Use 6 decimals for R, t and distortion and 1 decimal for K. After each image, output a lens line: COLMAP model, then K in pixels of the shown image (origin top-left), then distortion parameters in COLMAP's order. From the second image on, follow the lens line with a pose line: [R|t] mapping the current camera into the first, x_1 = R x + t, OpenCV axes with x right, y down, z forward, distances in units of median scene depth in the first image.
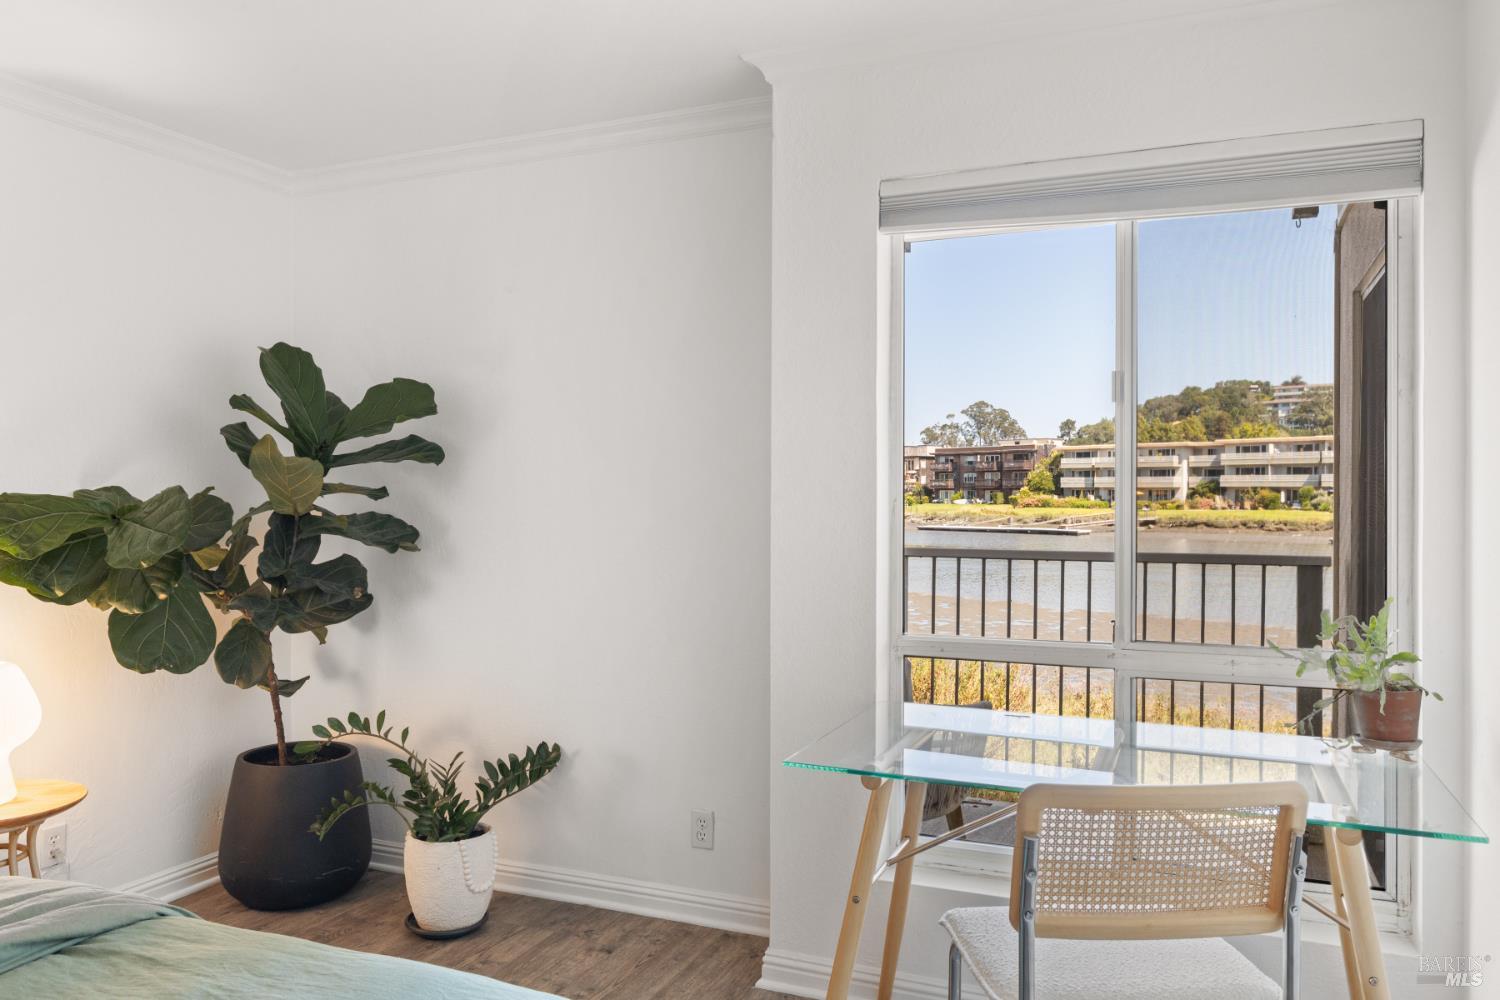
lens RADIAL K [[1080.8, 0, 778.6], [0, 1080.8, 487.5], [0, 0, 1]] dist [-0.004624, 0.009135]
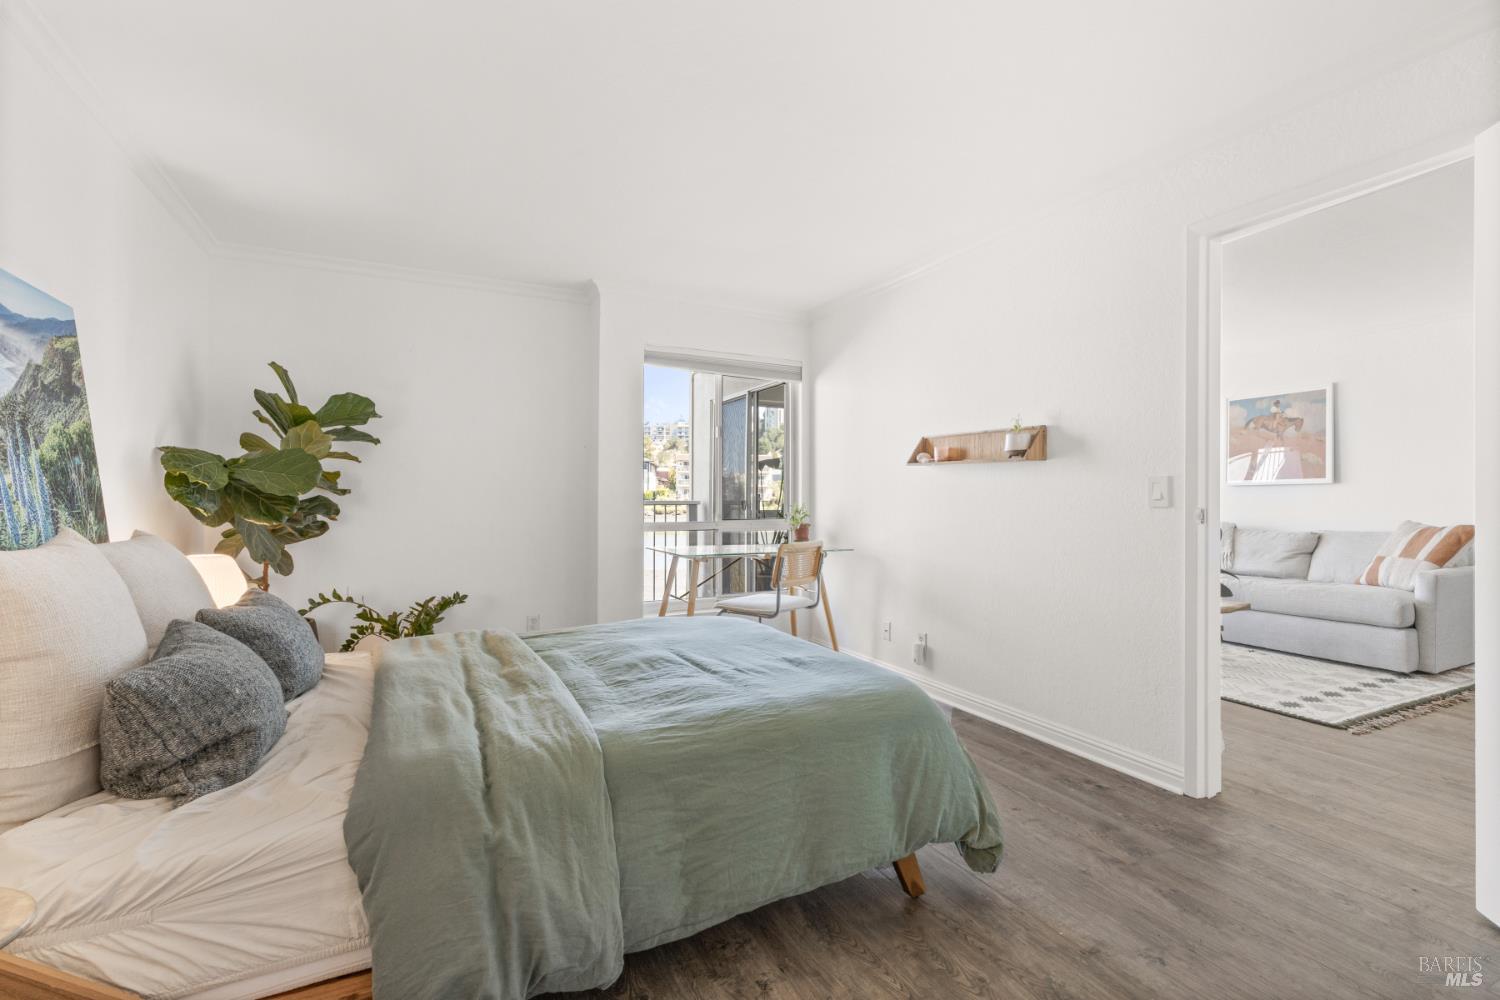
lens RADIAL K [[677.3, 0, 759.3], [0, 677.3, 487.0], [0, 0, 1]] dist [0.001789, 0.001319]
pose [[0.646013, 0.010772, 0.763250, -0.769165], [-0.007052, 0.999942, -0.008144, 0.053233], [-0.763294, -0.000122, 0.646051, -0.192397]]
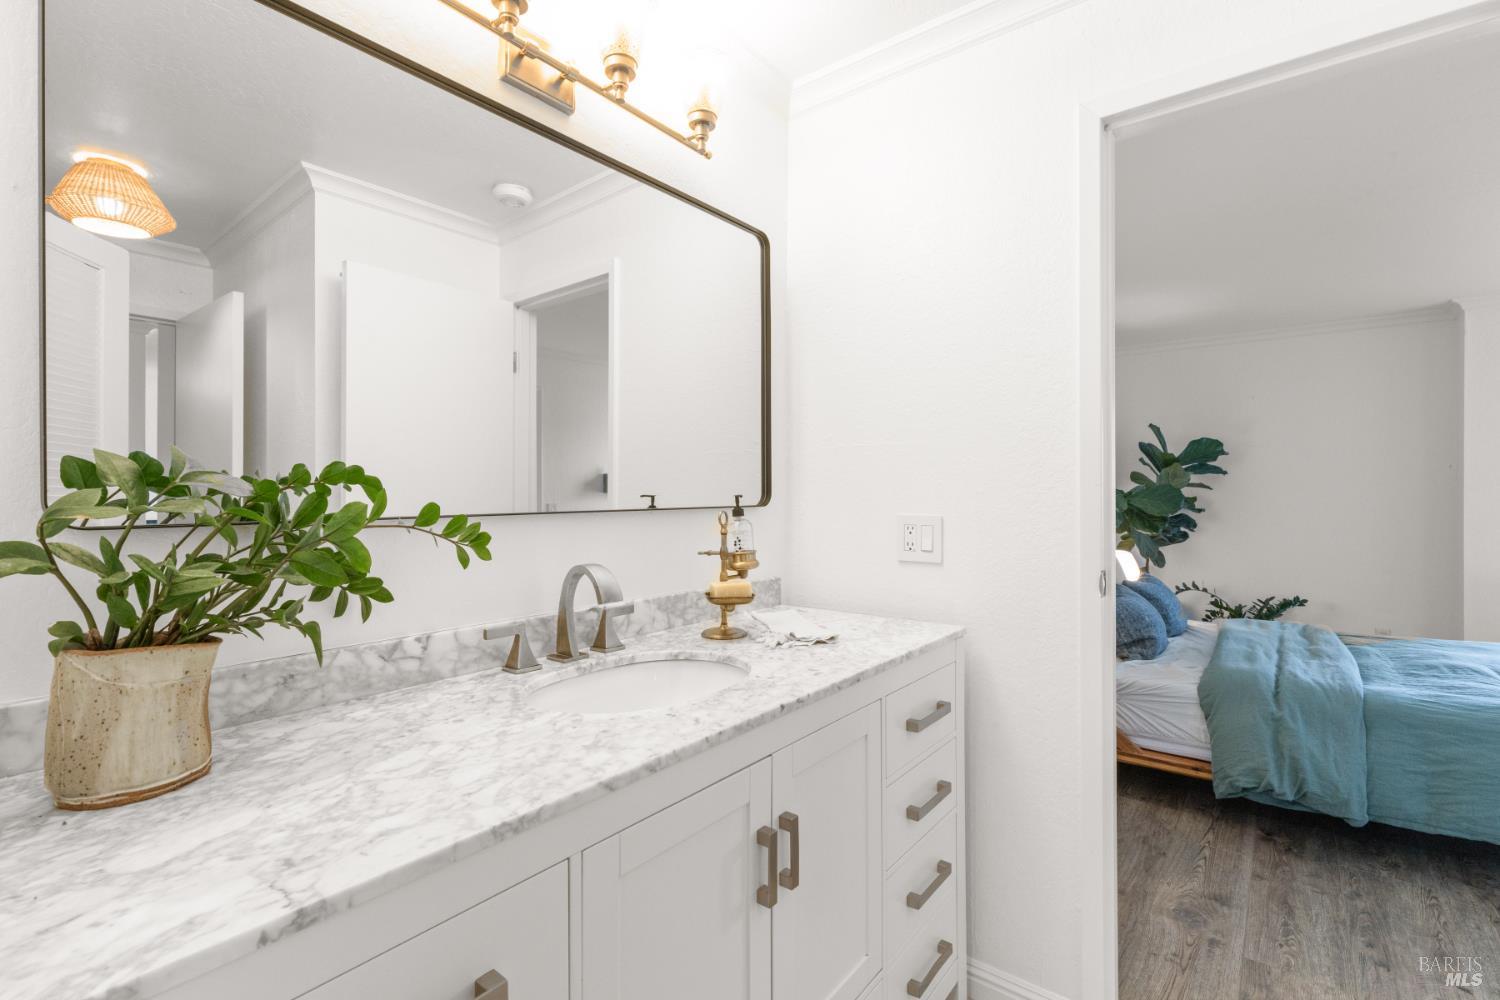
lens RADIAL K [[677.3, 0, 757.1], [0, 677.3, 490.7], [0, 0, 1]] dist [0.001789, 0.001319]
pose [[0.965343, 0.002678, -0.260972, -0.921176], [-0.001016, 0.999978, 0.006502, 0.003586], [0.260984, -0.006011, 0.965324, -0.676830]]
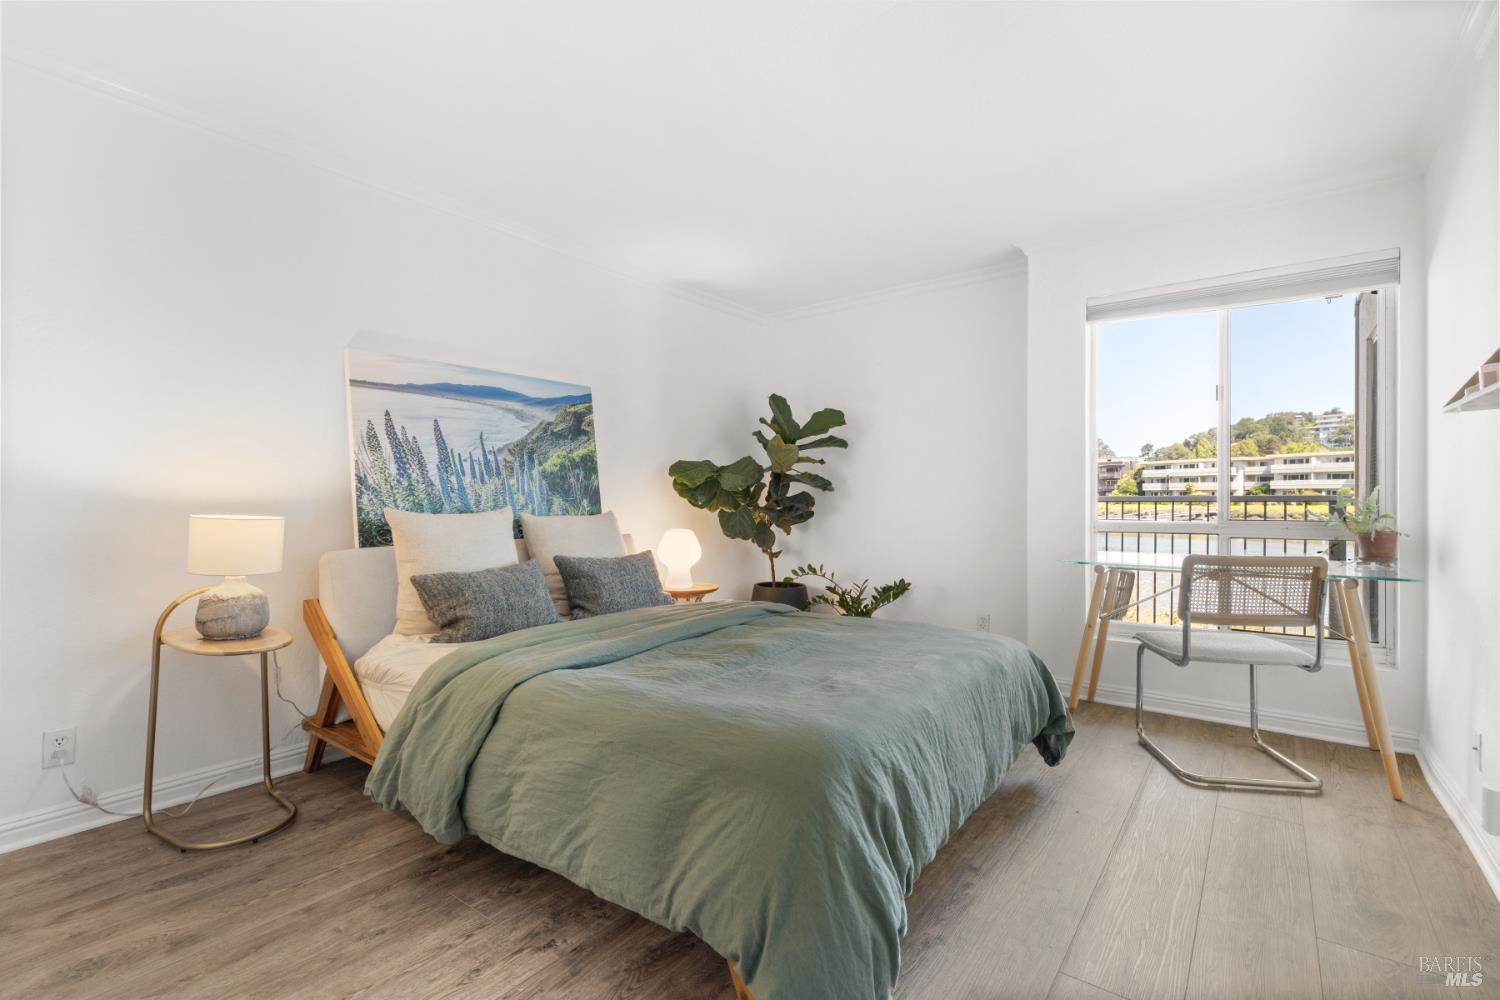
lens RADIAL K [[677.3, 0, 762.6], [0, 677.3, 494.9], [0, 0, 1]] dist [0.001789, 0.001319]
pose [[0.967785, -0.005431, -0.251720, -0.143438], [0.005933, 0.999982, 0.001237, 0.067746], [0.251709, -0.002690, 0.967799, -0.324938]]
